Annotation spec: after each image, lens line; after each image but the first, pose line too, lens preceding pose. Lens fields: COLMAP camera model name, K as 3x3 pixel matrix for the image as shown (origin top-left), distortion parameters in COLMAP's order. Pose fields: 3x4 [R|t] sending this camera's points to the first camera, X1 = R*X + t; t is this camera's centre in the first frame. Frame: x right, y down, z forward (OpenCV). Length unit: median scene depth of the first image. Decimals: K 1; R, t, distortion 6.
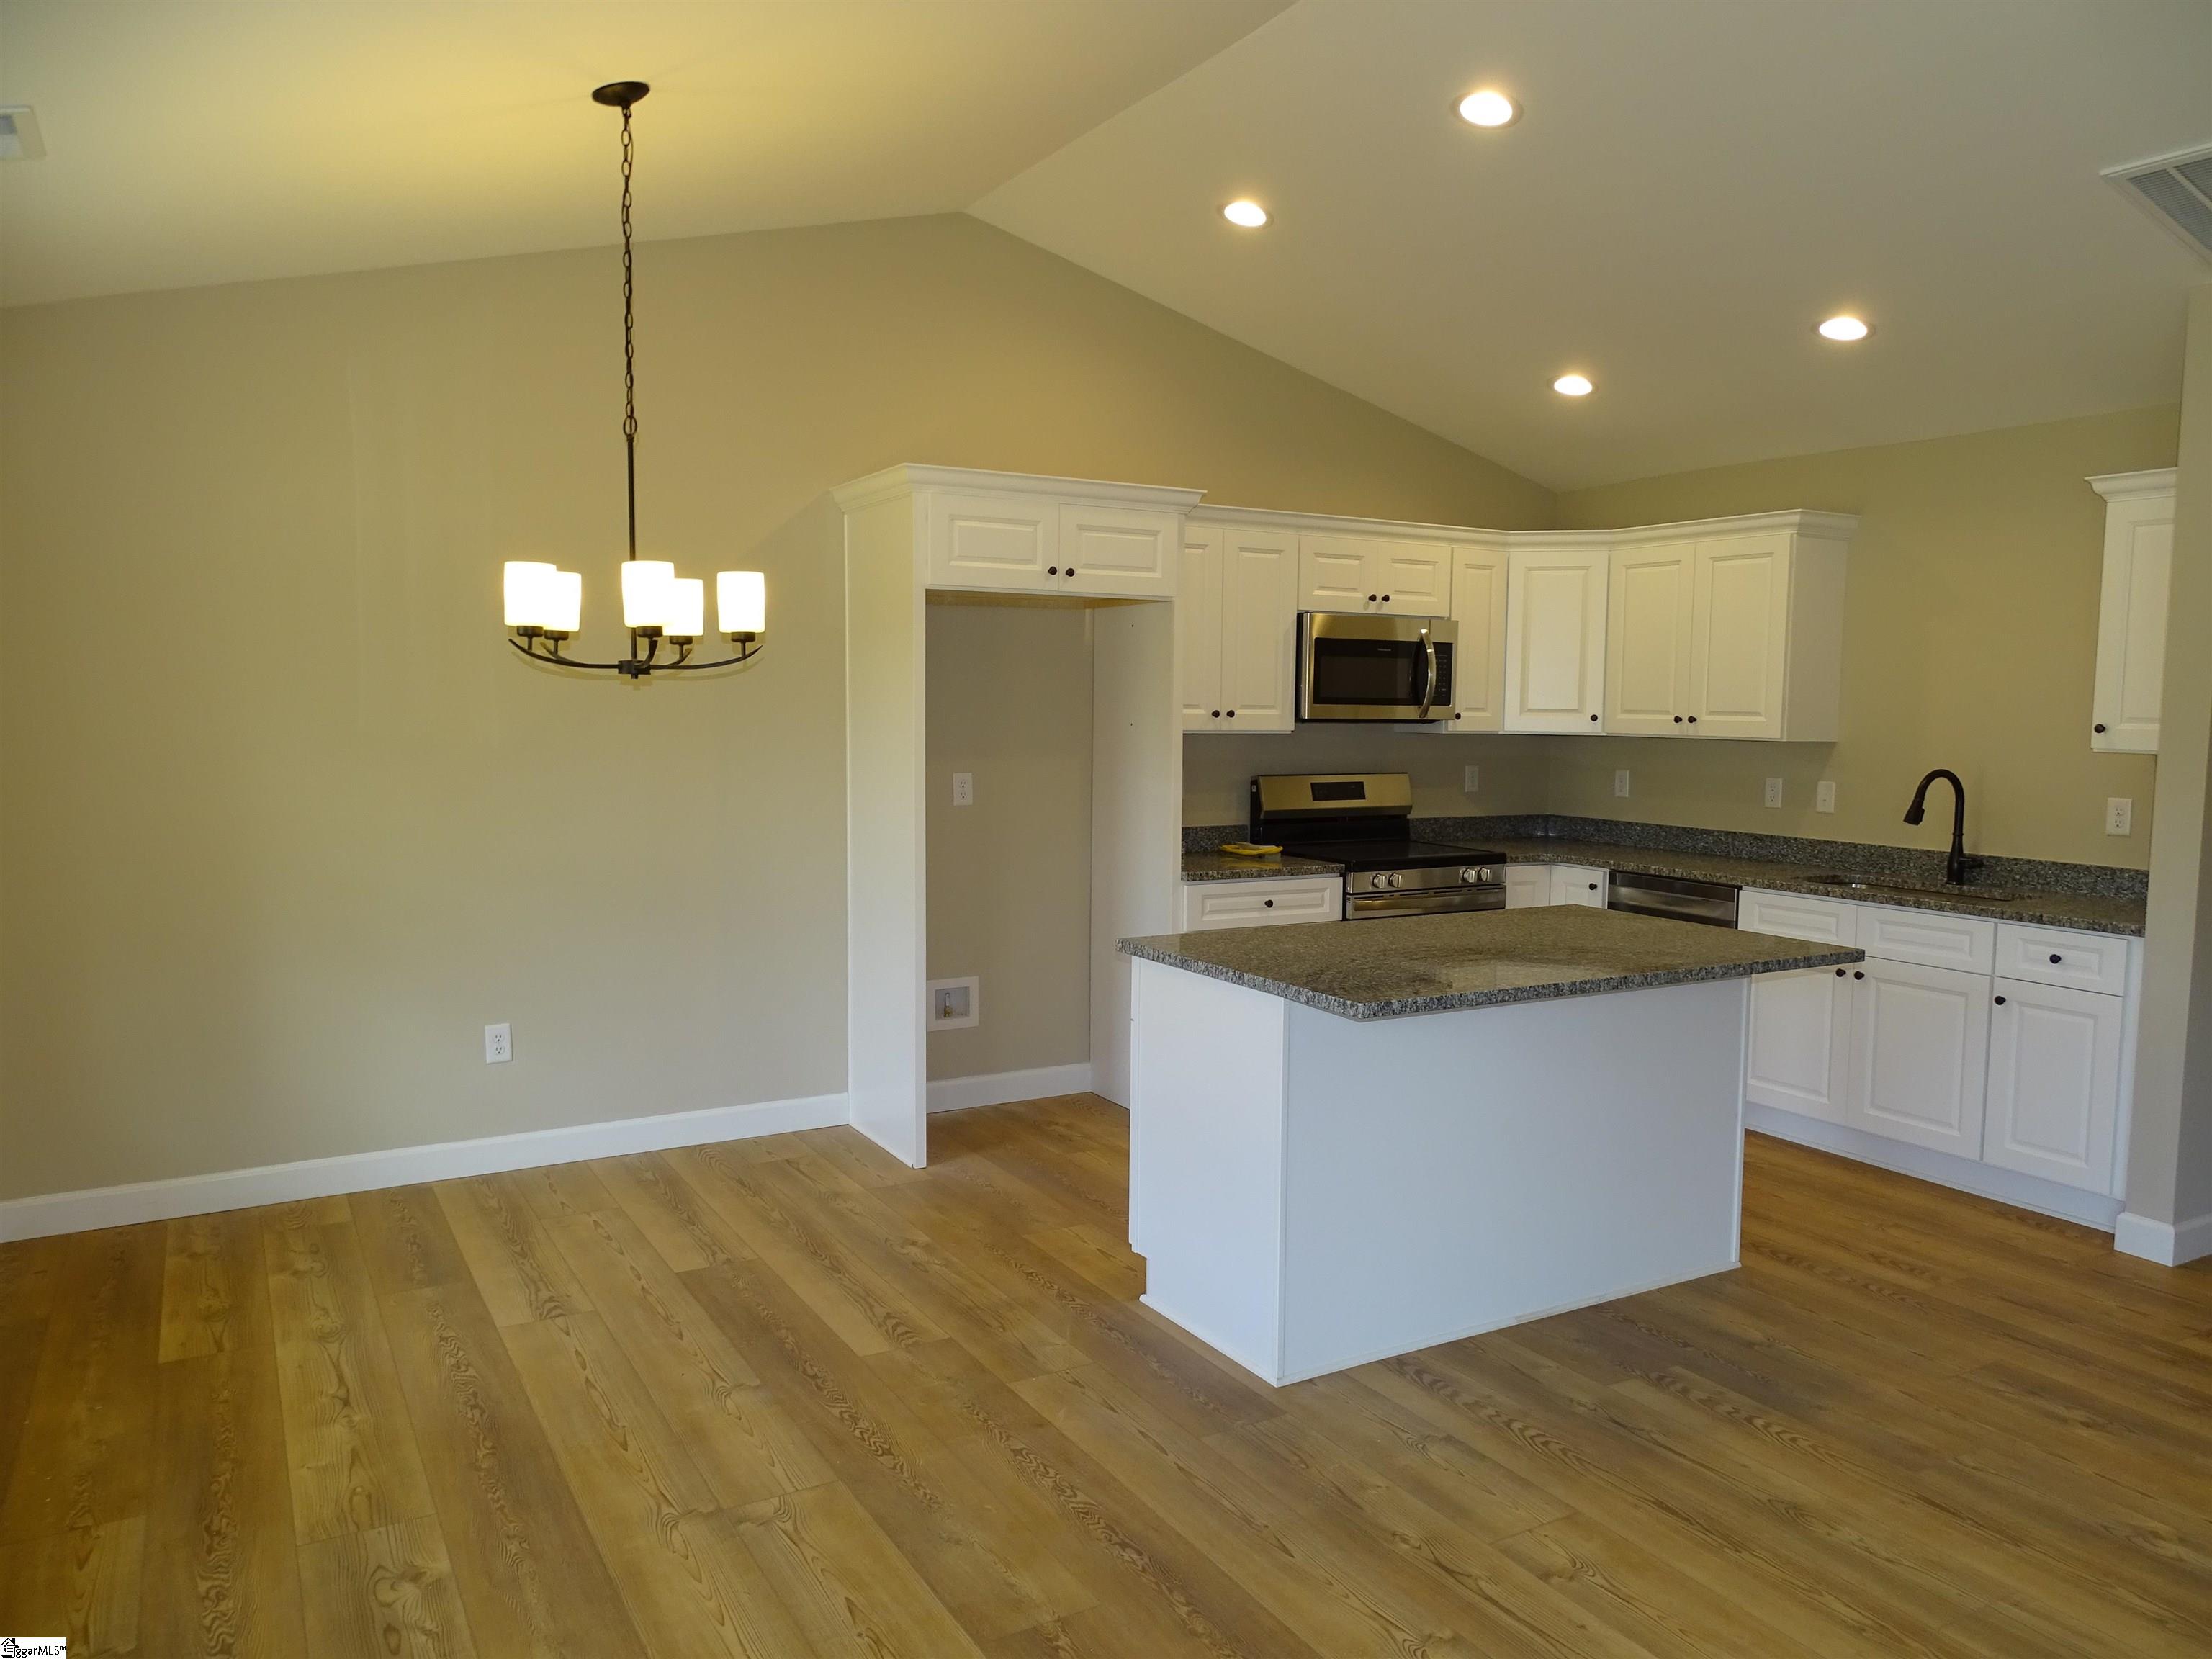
lens RADIAL K [[1564.1, 0, 1122.5], [0, 1564.1, 830.8], [0, 0, 1]] dist [-0.000269, 0.003988]
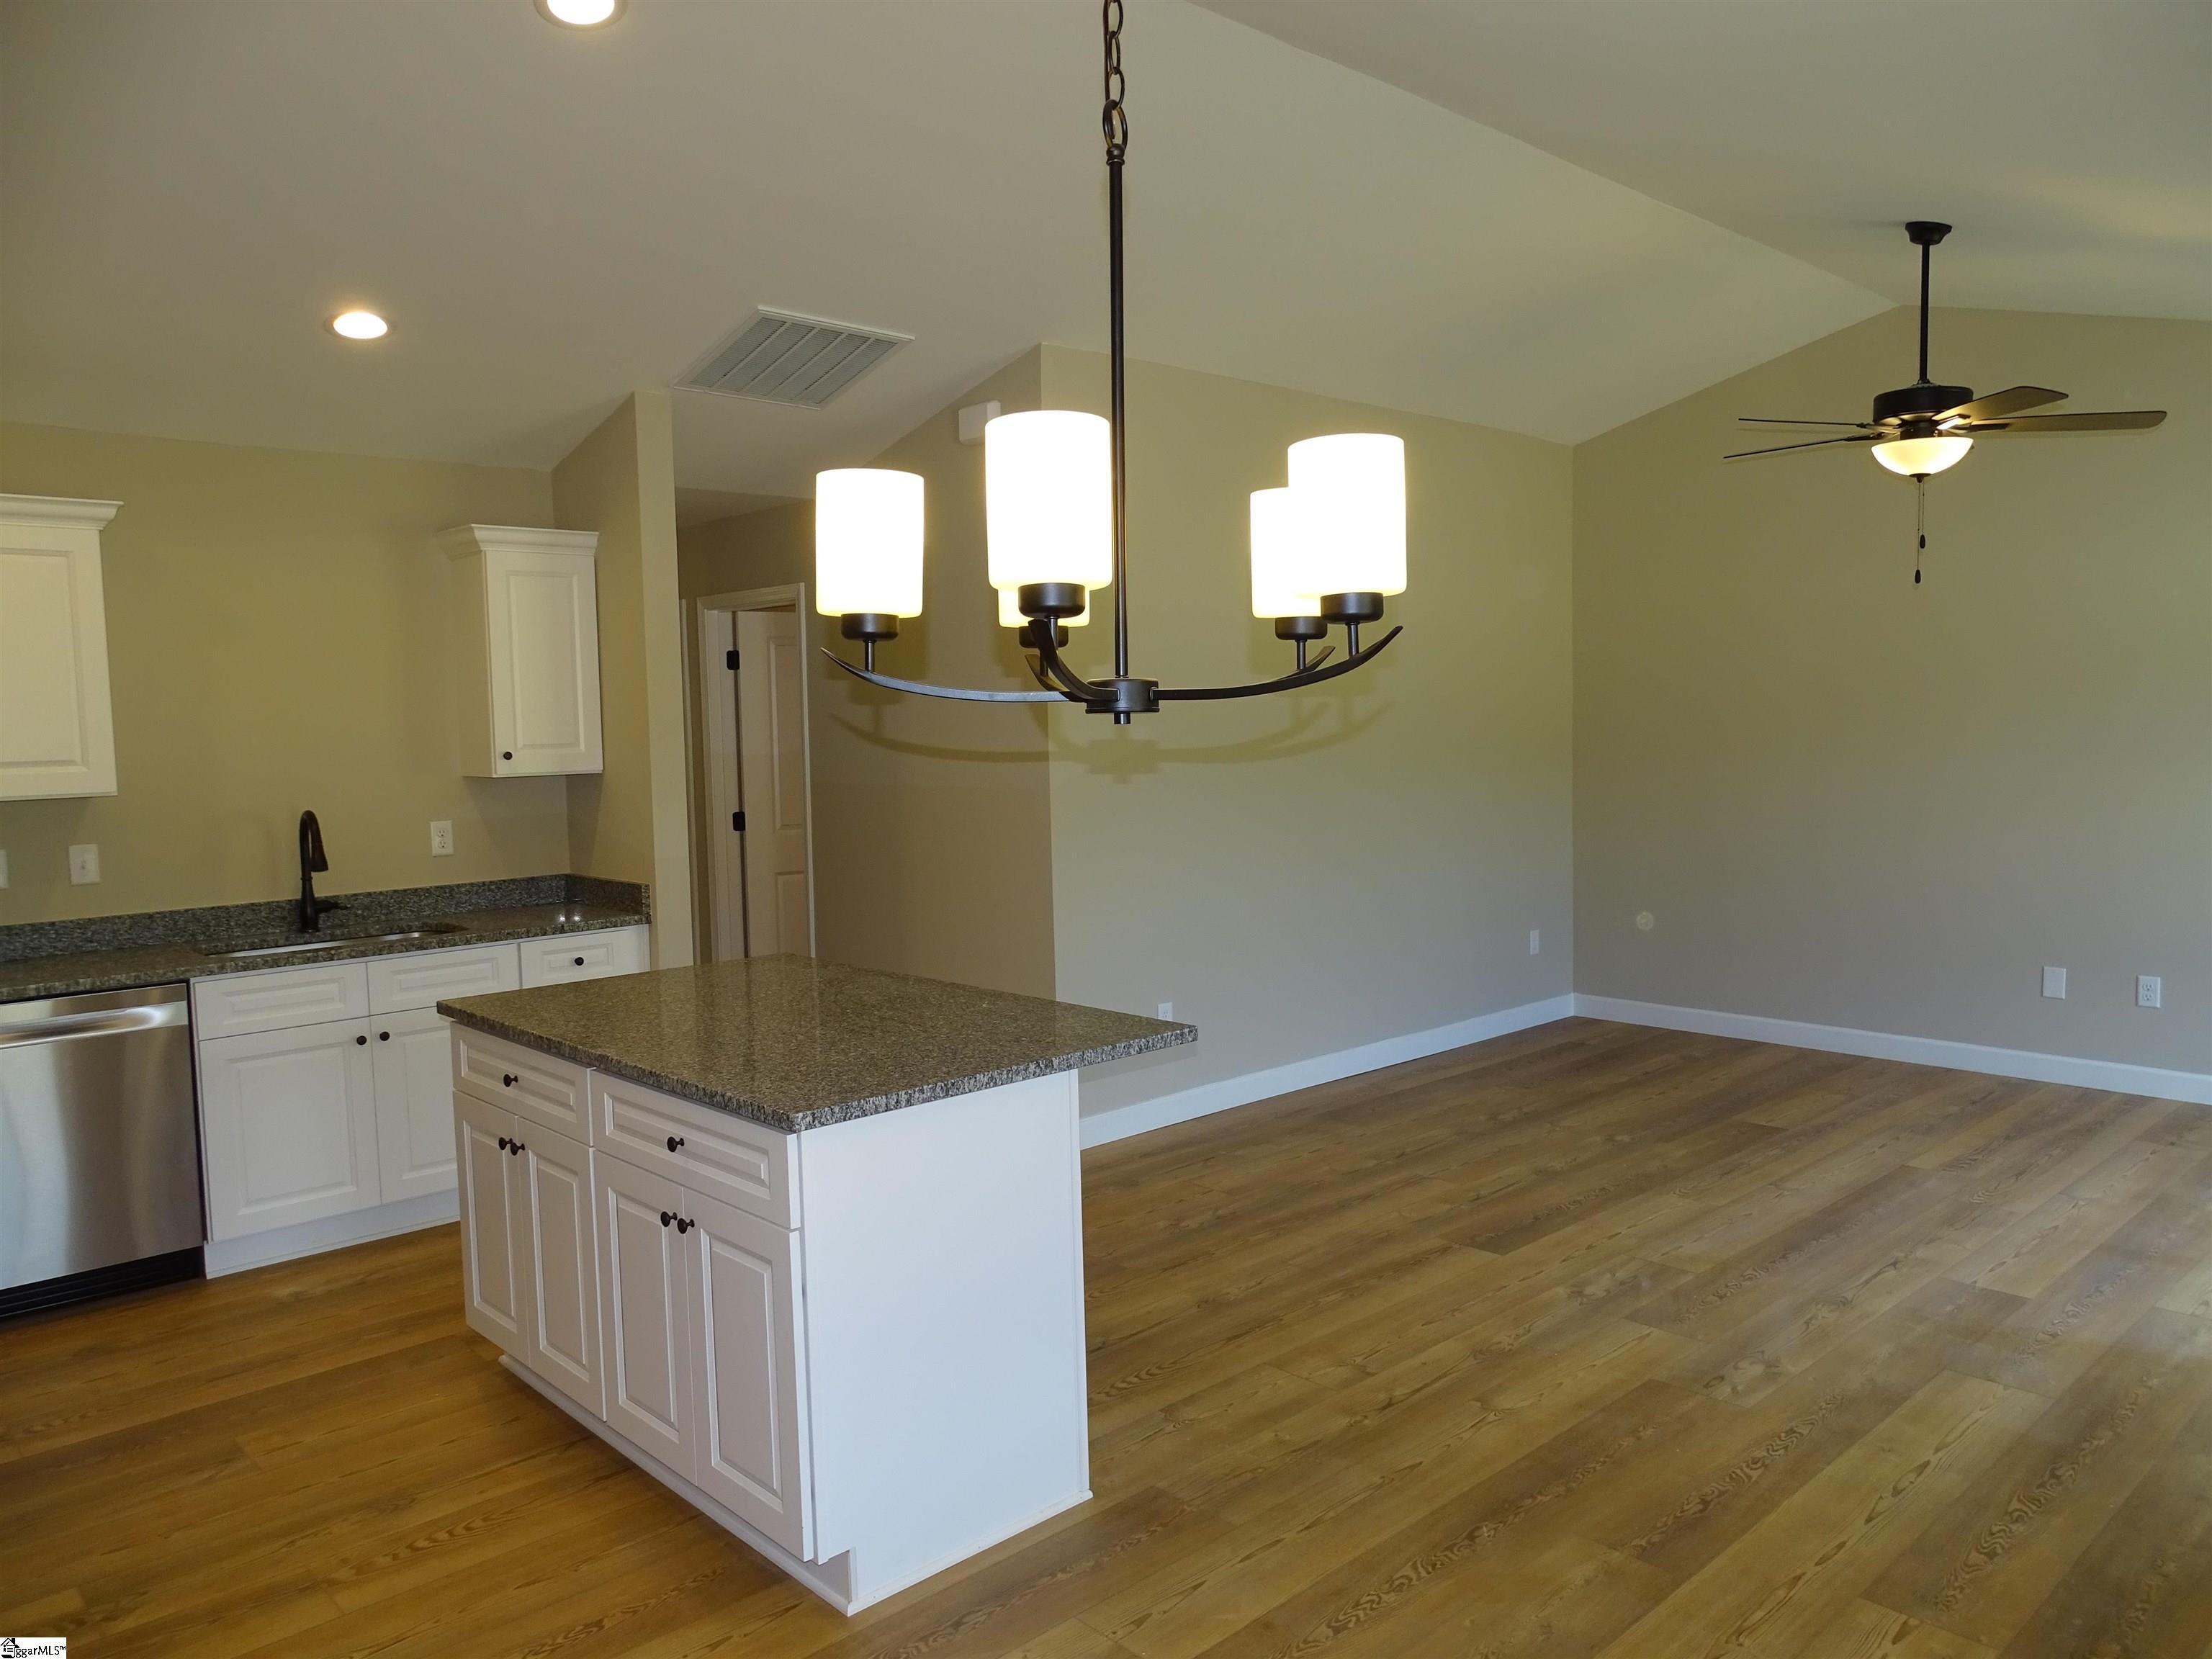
lens RADIAL K [[1564.1, 0, 1120.7], [0, 1564.1, 832.6], [0, 0, 1]] dist [-0.000269, 0.003988]
pose [[-0.215440, -0.082972, 0.972986, -0.511583], [0.101701, 0.989059, 0.106861, -0.080681], [-0.971207, 0.121976, -0.204644, 0.762823]]
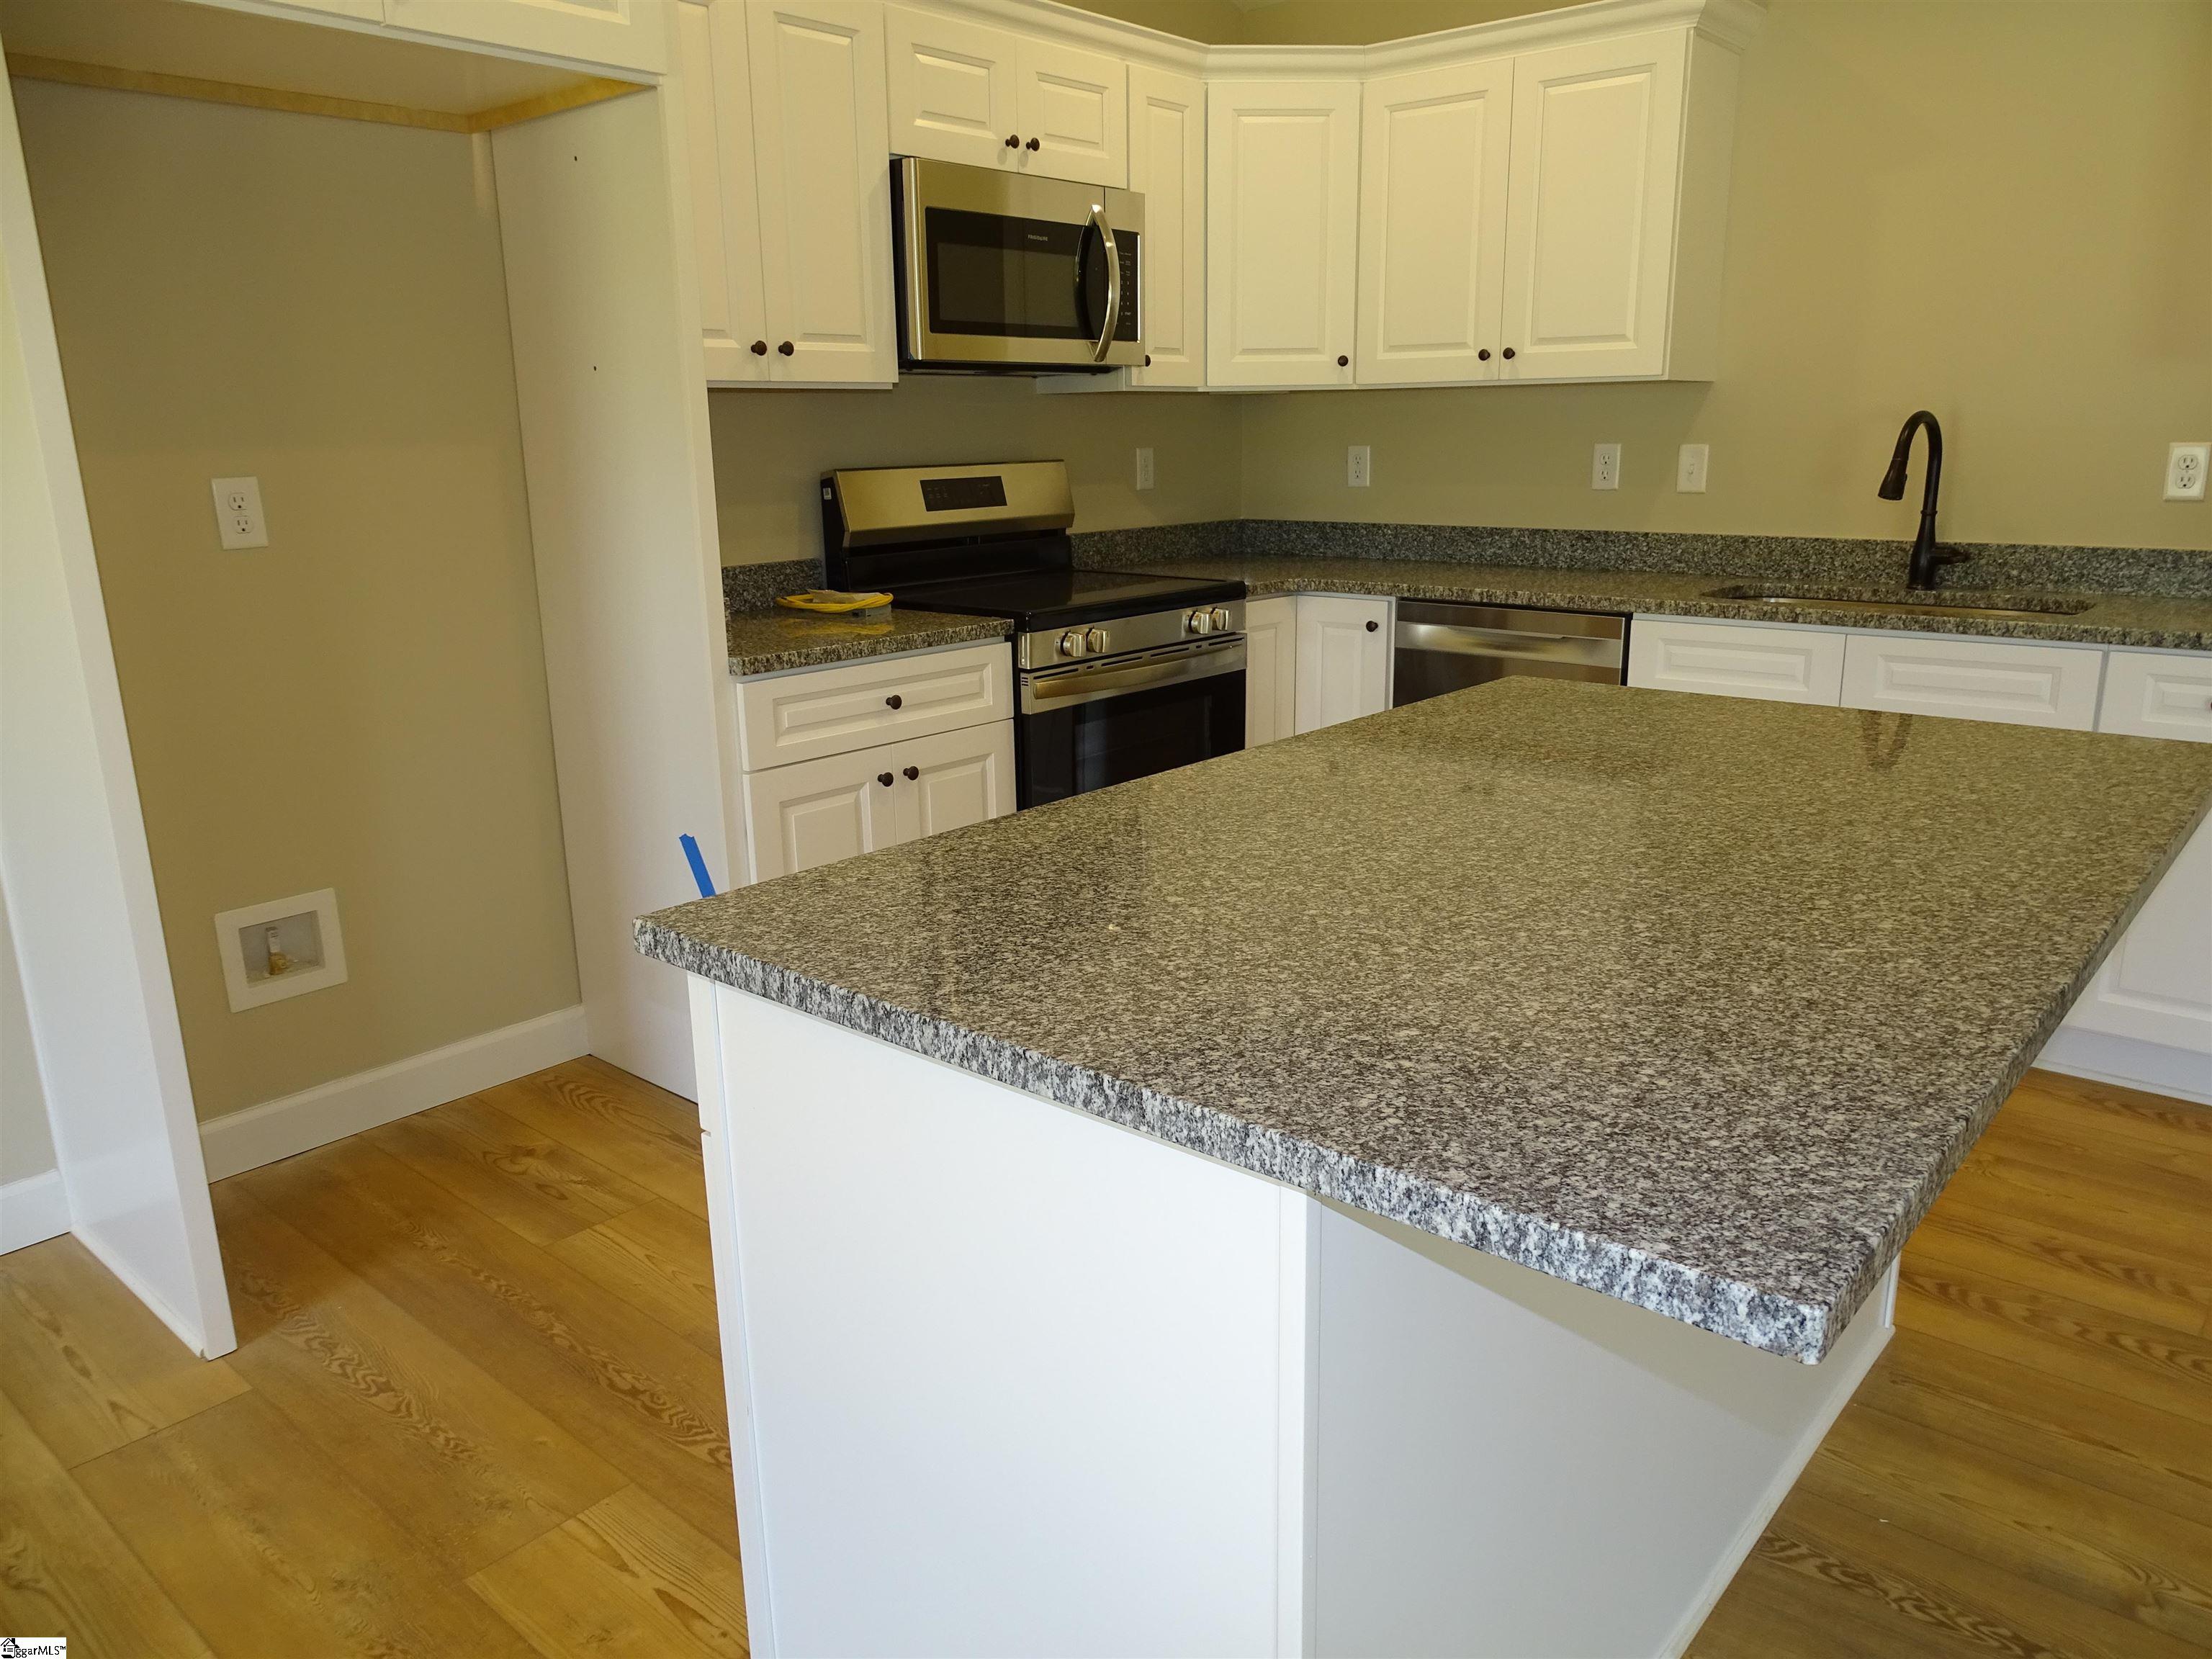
lens RADIAL K [[1564.1, 0, 1122.3], [0, 1564.1, 819.4], [0, 0, 1]] dist [-0.000269, 0.003988]
pose [[0.945007, -0.106716, 0.309150, -0.004730], [0.054499, 0.983434, 0.172882, -0.003322], [-0.322478, -0.146527, 0.935167, 0.506016]]
